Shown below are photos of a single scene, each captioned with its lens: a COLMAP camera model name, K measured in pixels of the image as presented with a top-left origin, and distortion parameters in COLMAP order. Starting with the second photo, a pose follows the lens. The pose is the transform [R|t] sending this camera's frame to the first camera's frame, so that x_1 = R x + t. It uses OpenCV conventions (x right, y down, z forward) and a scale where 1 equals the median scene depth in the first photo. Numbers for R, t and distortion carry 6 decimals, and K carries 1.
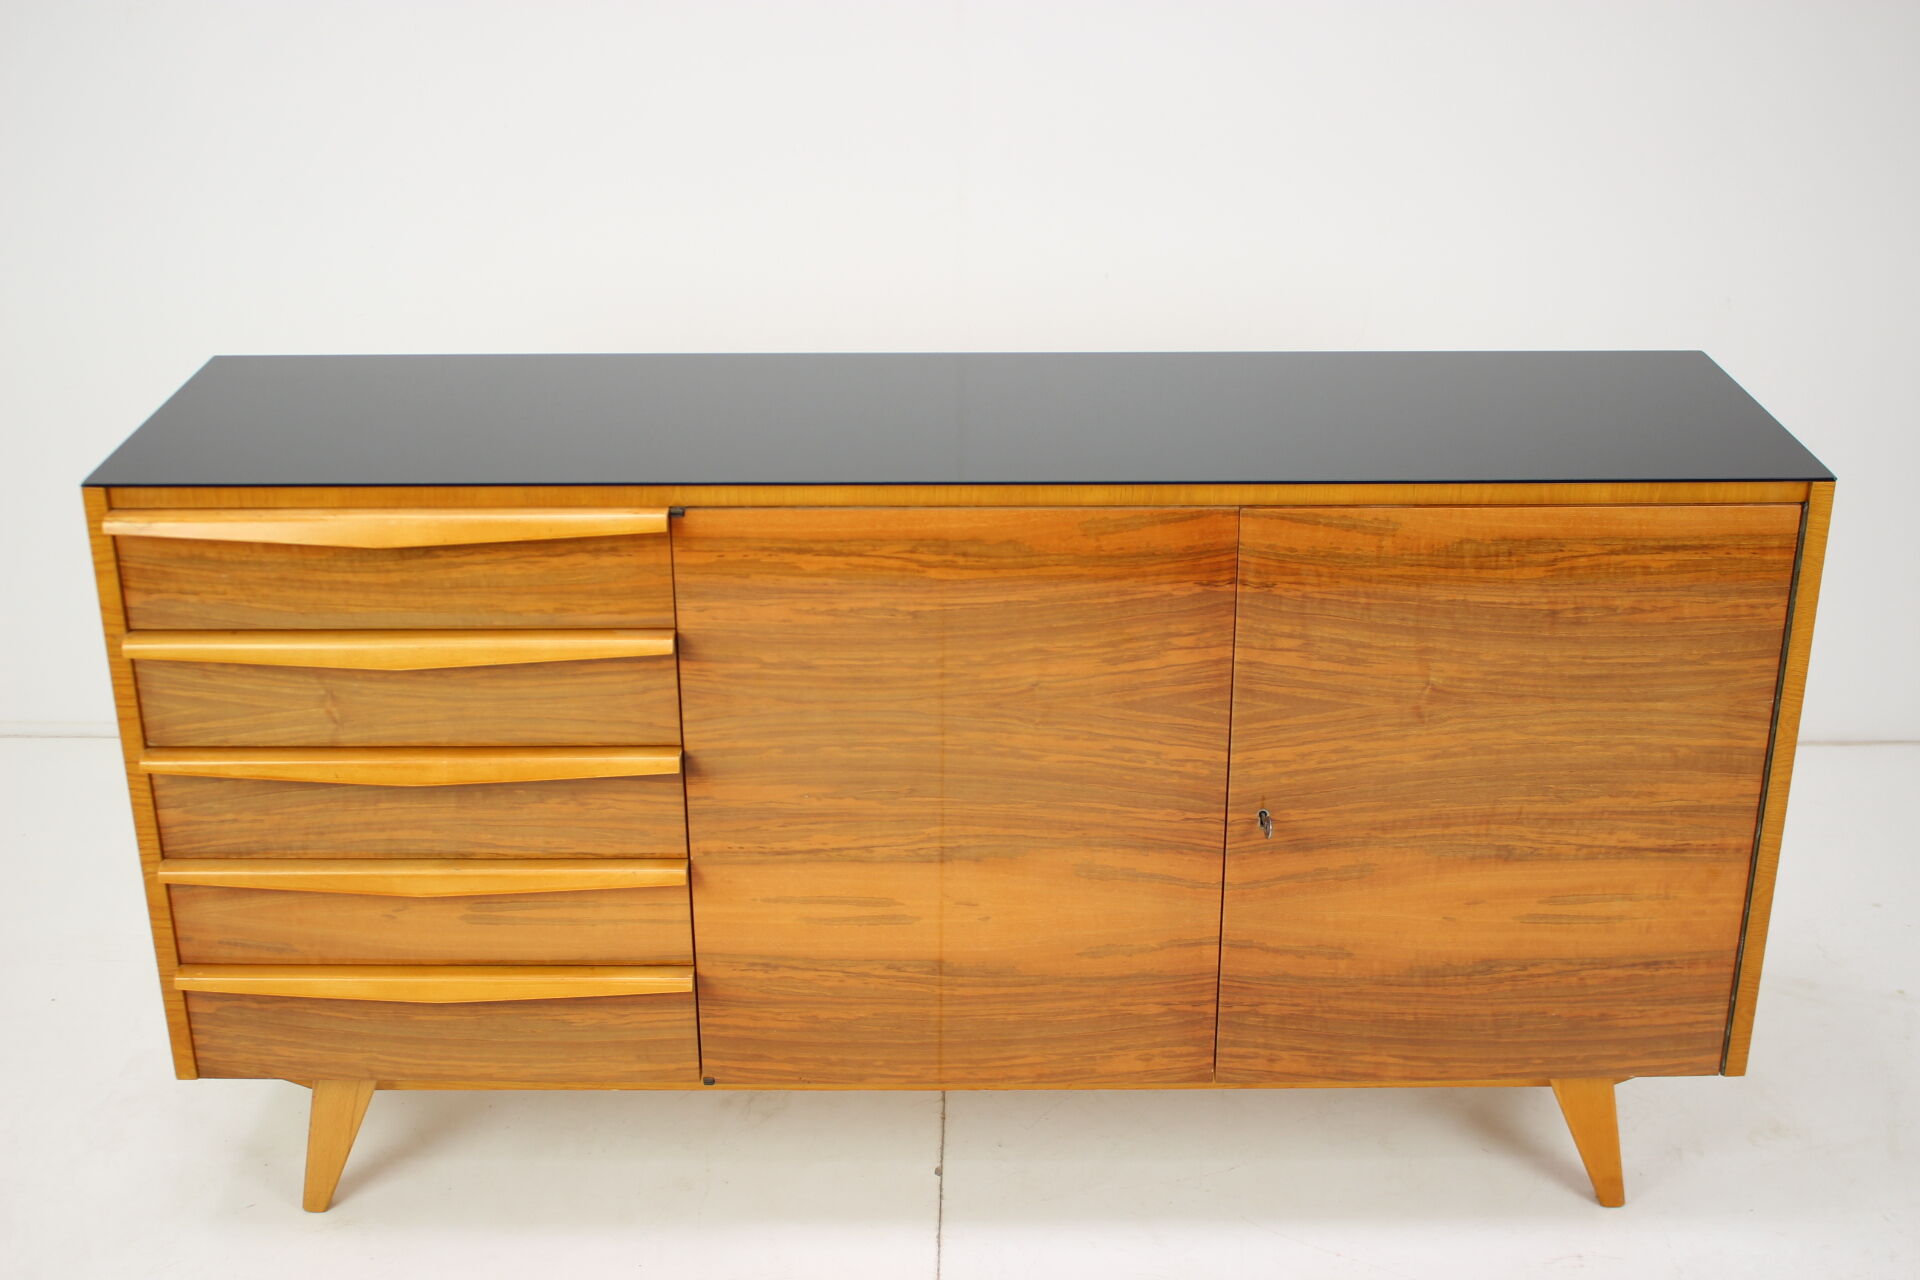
lens RADIAL K [[2420.9, 0, 954.0], [0, 2420.9, 646.6], [0, 0, 1]] dist [-0.083119, 0.000000]
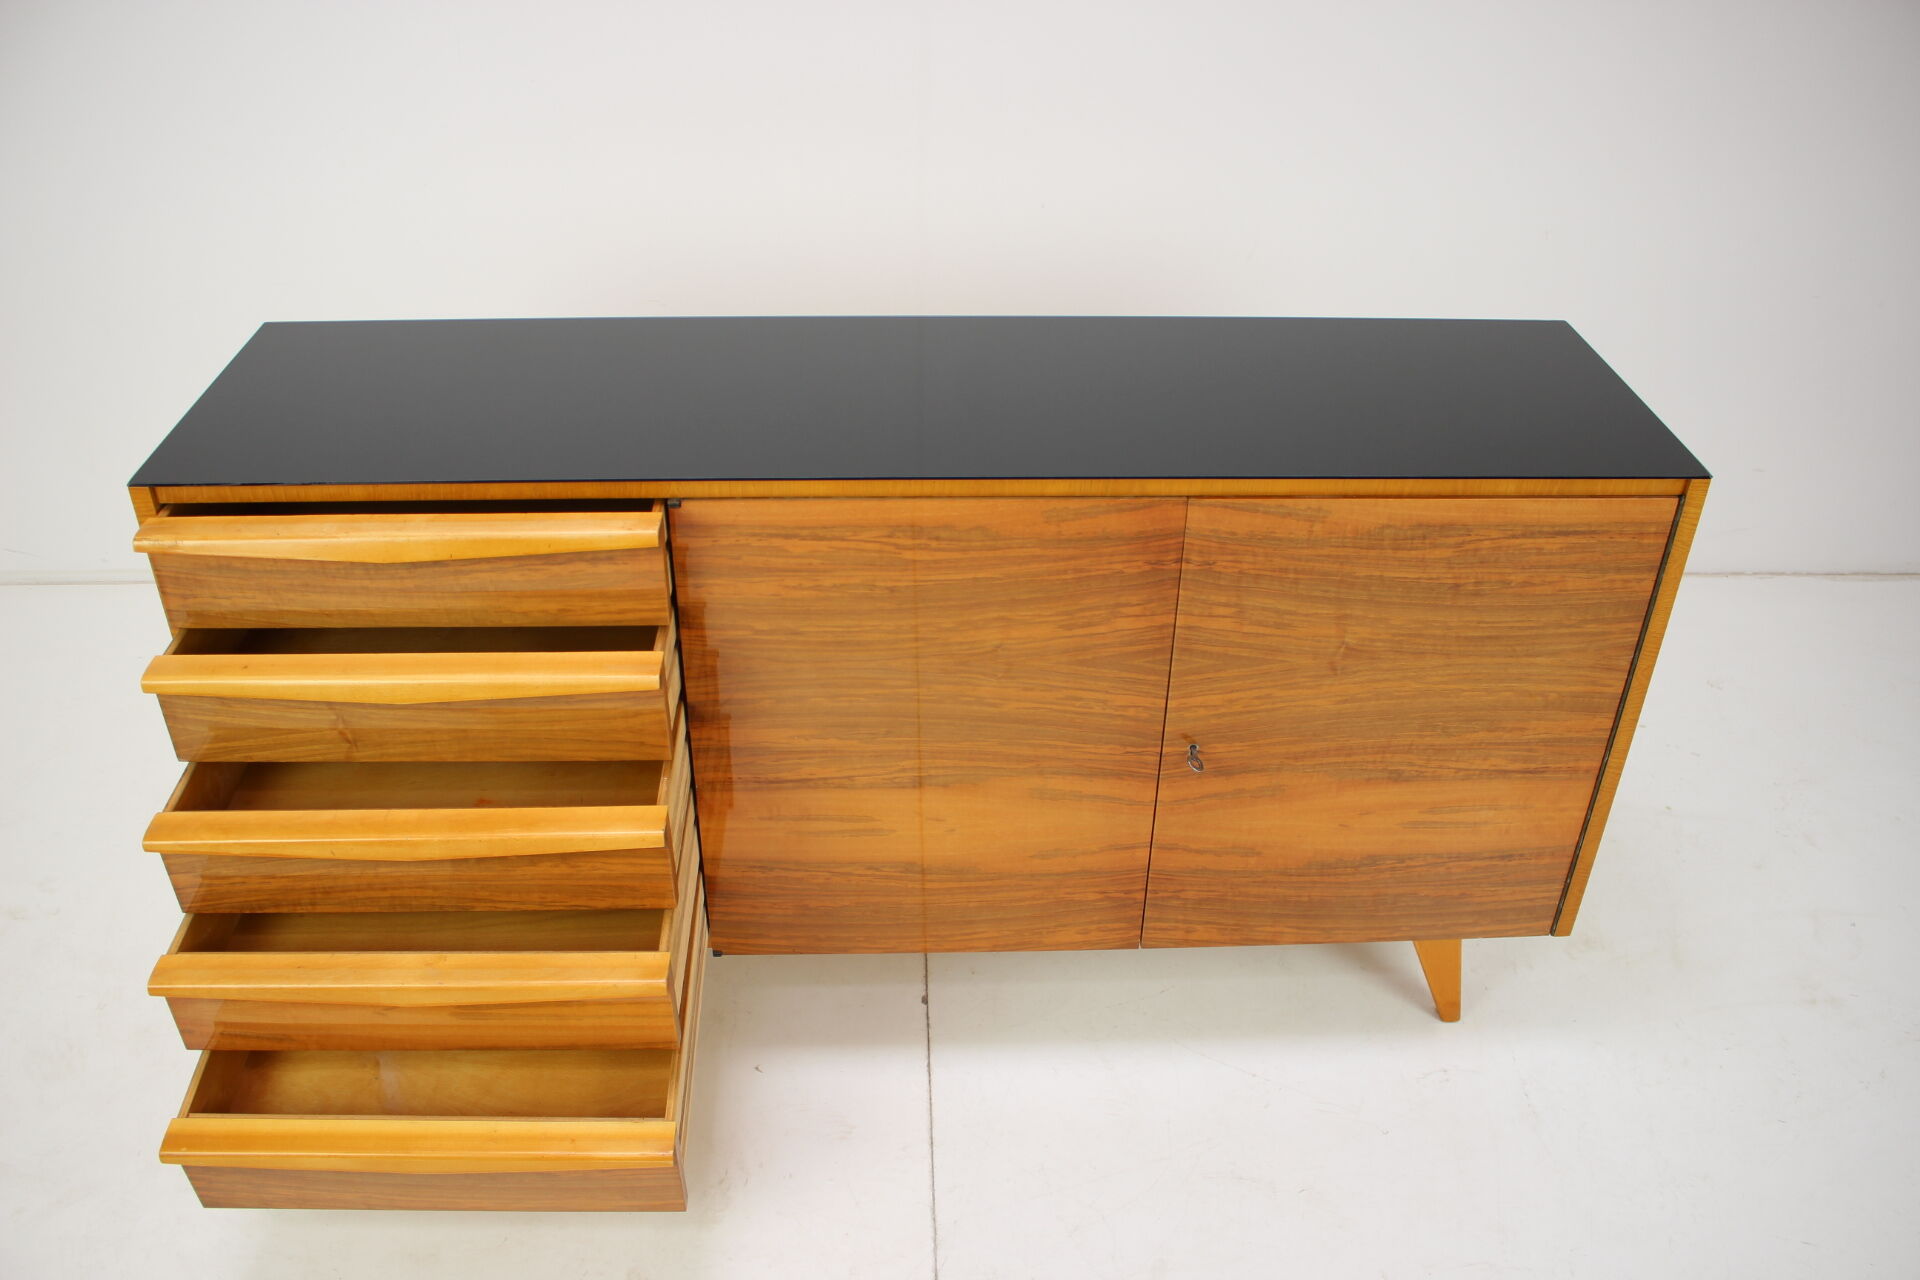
lens RADIAL K [[1615.8, 0, 960.4], [0, 1615.8, 656.7], [0, 0, 1]] dist [-0.130063, 0.056246]
pose [[0.998962, -0.006035, 0.045140, -0.017659], [-0.002456, 0.982598, 0.185728, -0.116159], [-0.045476, -0.185647, 0.981564, 0.258801]]
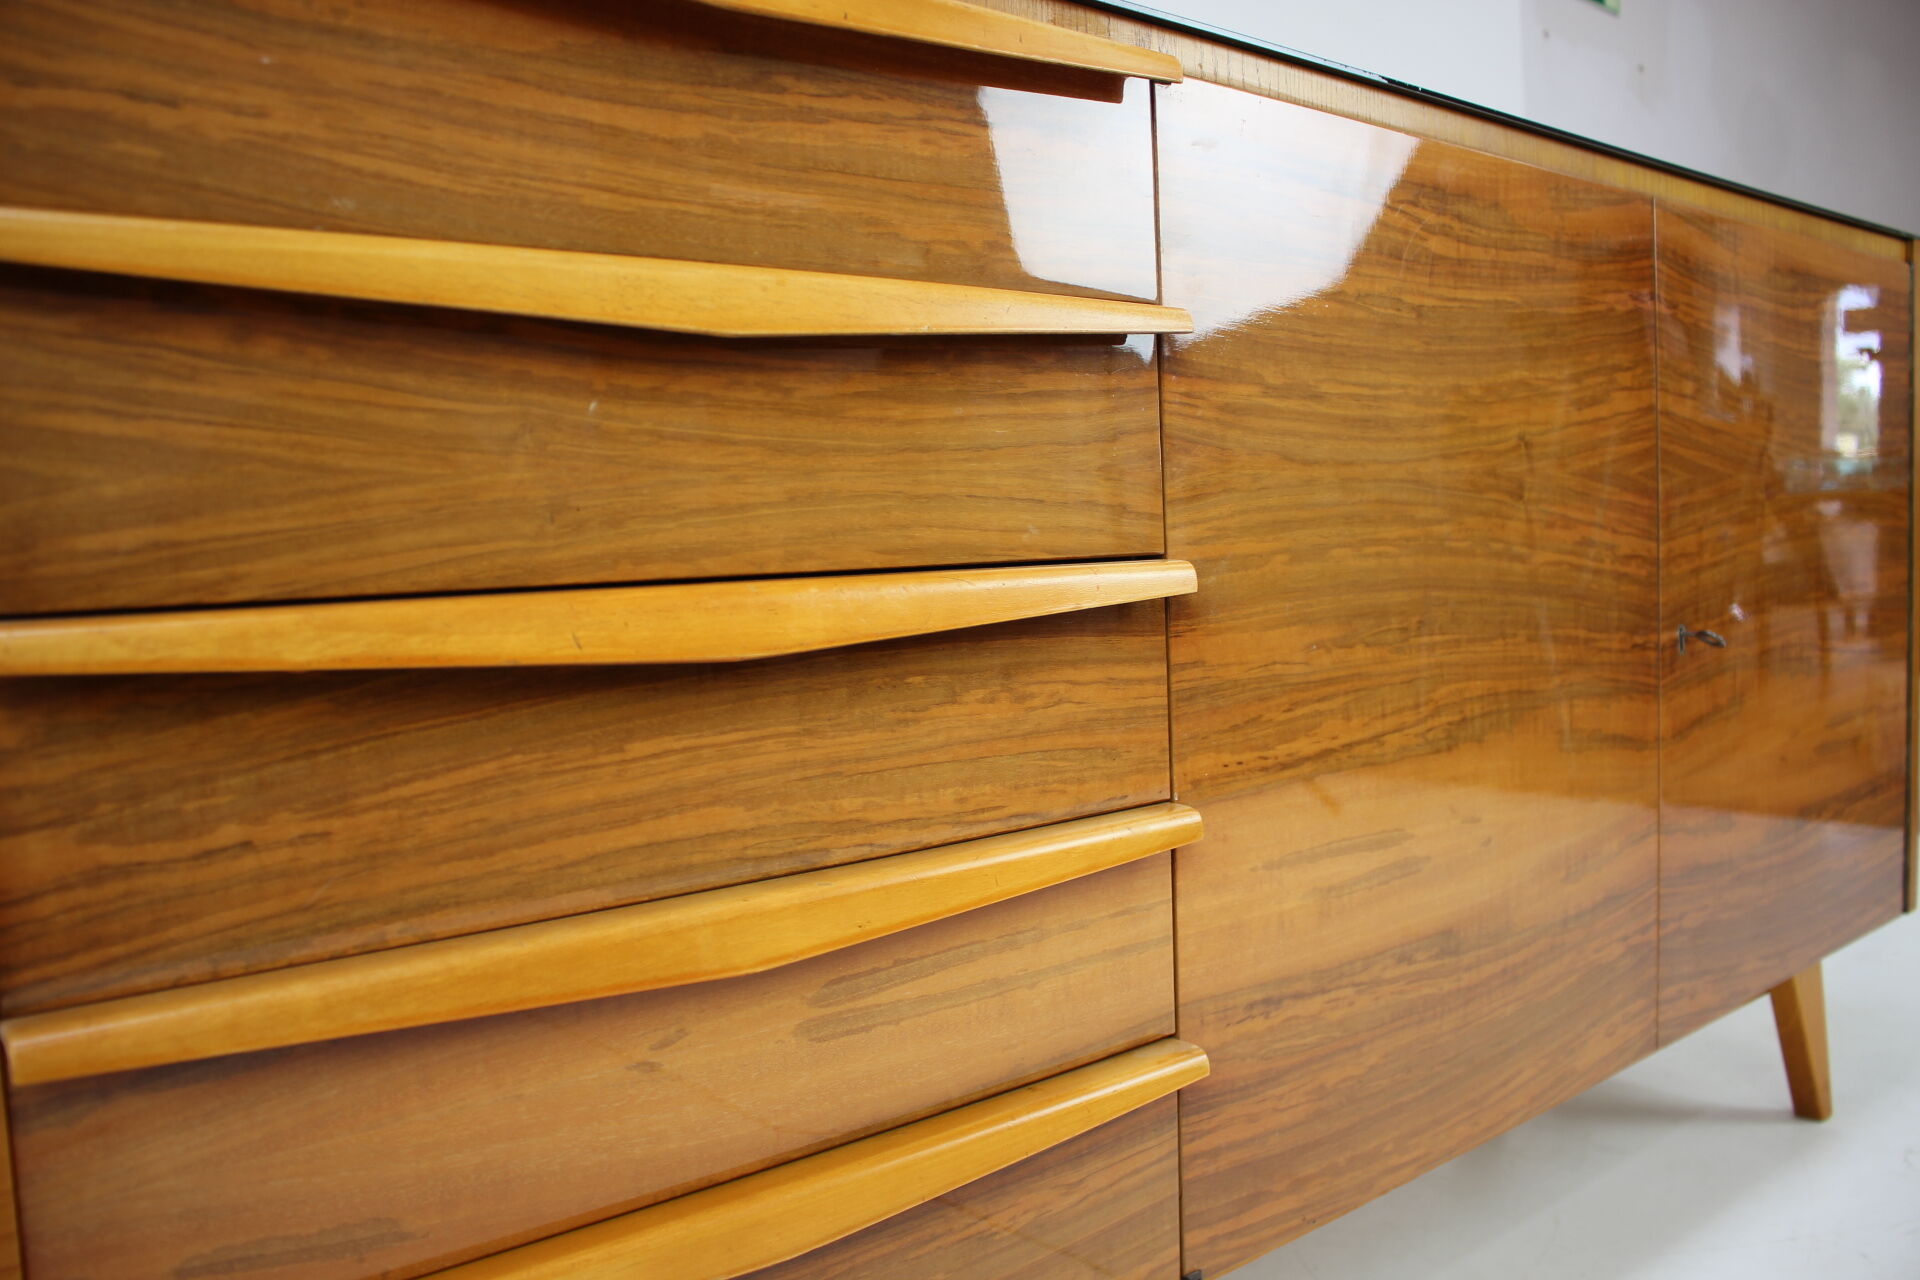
lens RADIAL K [[1615.8, 0, 973.3], [0, 1615.8, 652.3], [0, 0, 1]] dist [-0.130063, 0.056246]
pose [[0.755996, -0.068580, 0.650974, -0.364466], [0.283015, 0.930982, -0.230595, 0.126761], [-0.590231, 0.358565, 0.723228, 0.775535]]
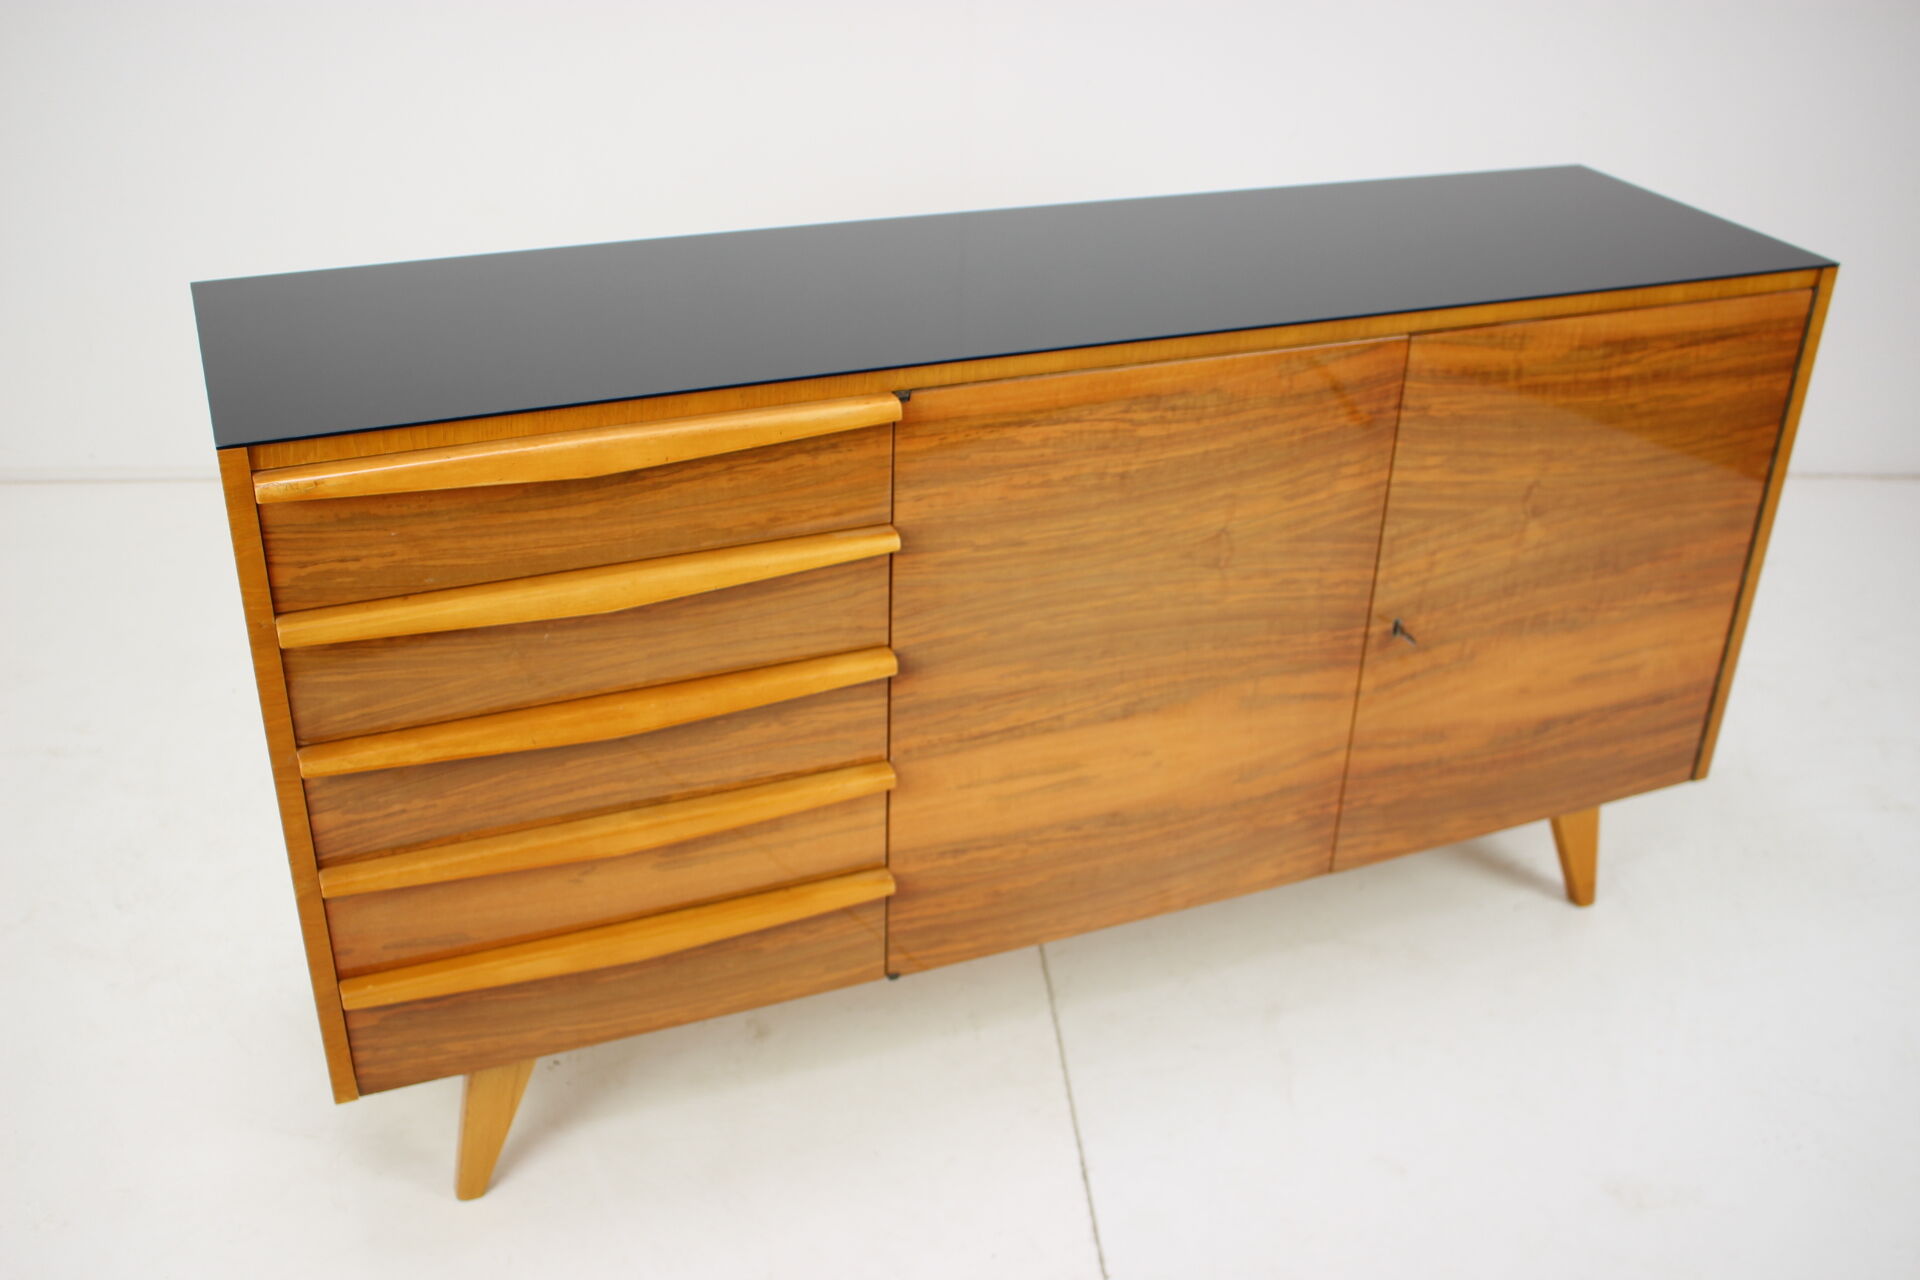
lens RADIAL K [[1900.6, 0, 958.3], [0, 1900.6, 676.1], [0, 0, 1]] dist [-0.118599, 0.000000]
pose [[0.920526, -0.162412, 0.355323, -0.349387], [0.119772, 0.983018, 0.139031, -0.046342], [-0.371869, -0.085424, 0.924346, 0.301688]]
